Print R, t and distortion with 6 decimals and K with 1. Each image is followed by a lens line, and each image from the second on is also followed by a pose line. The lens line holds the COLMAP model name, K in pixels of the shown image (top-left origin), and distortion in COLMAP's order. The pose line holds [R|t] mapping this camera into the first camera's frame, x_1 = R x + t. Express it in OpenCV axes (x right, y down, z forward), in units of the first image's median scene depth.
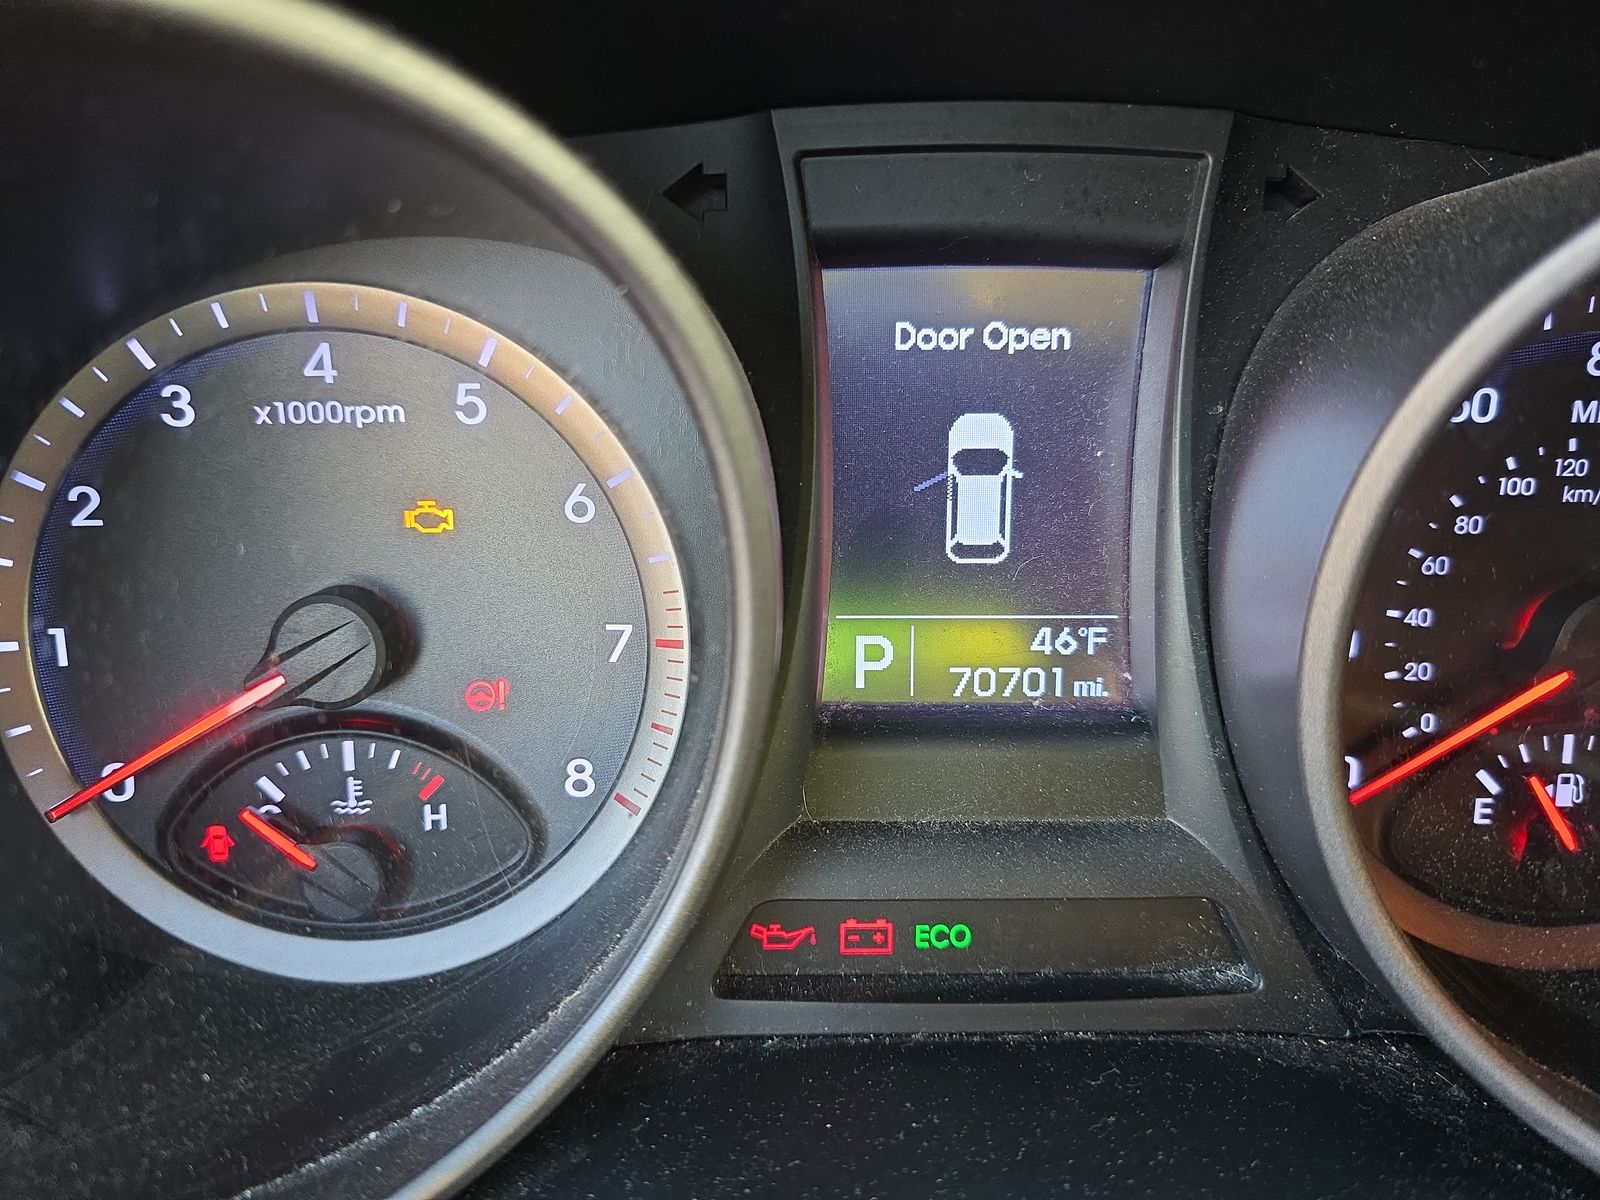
lens RADIAL K [[1099.4, 0, 800.0], [0, 1099.4, 600.0], [0, 0, 1]] dist [0.001334, -0.001525]
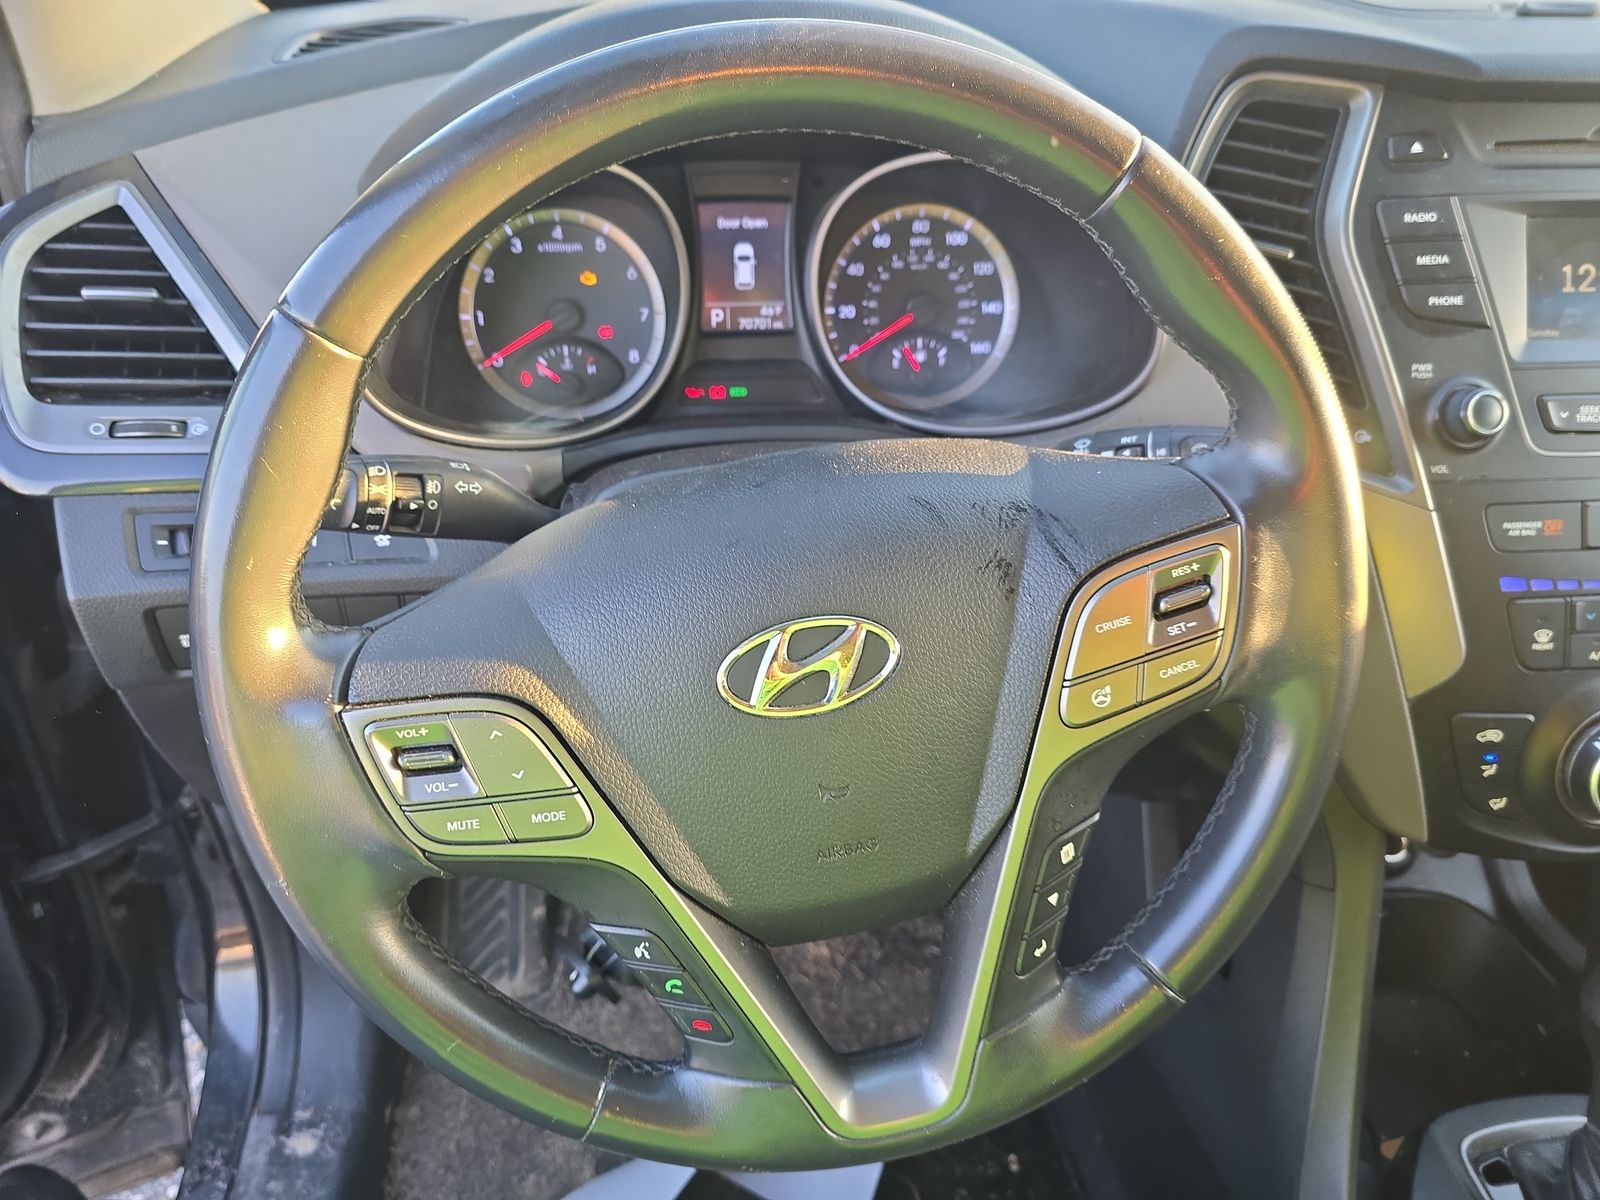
lens RADIAL K [[1049.9, 0, 800.0], [0, 1049.9, 600.0], [0, 0, 1]] dist [0.004625, -0.002864]
pose [[0.992389, -0.051660, 0.111783, -0.094700], [0.038503, 0.992407, 0.116813, 0.580444], [-0.116969, -0.111620, 0.986843, -2.503947]]
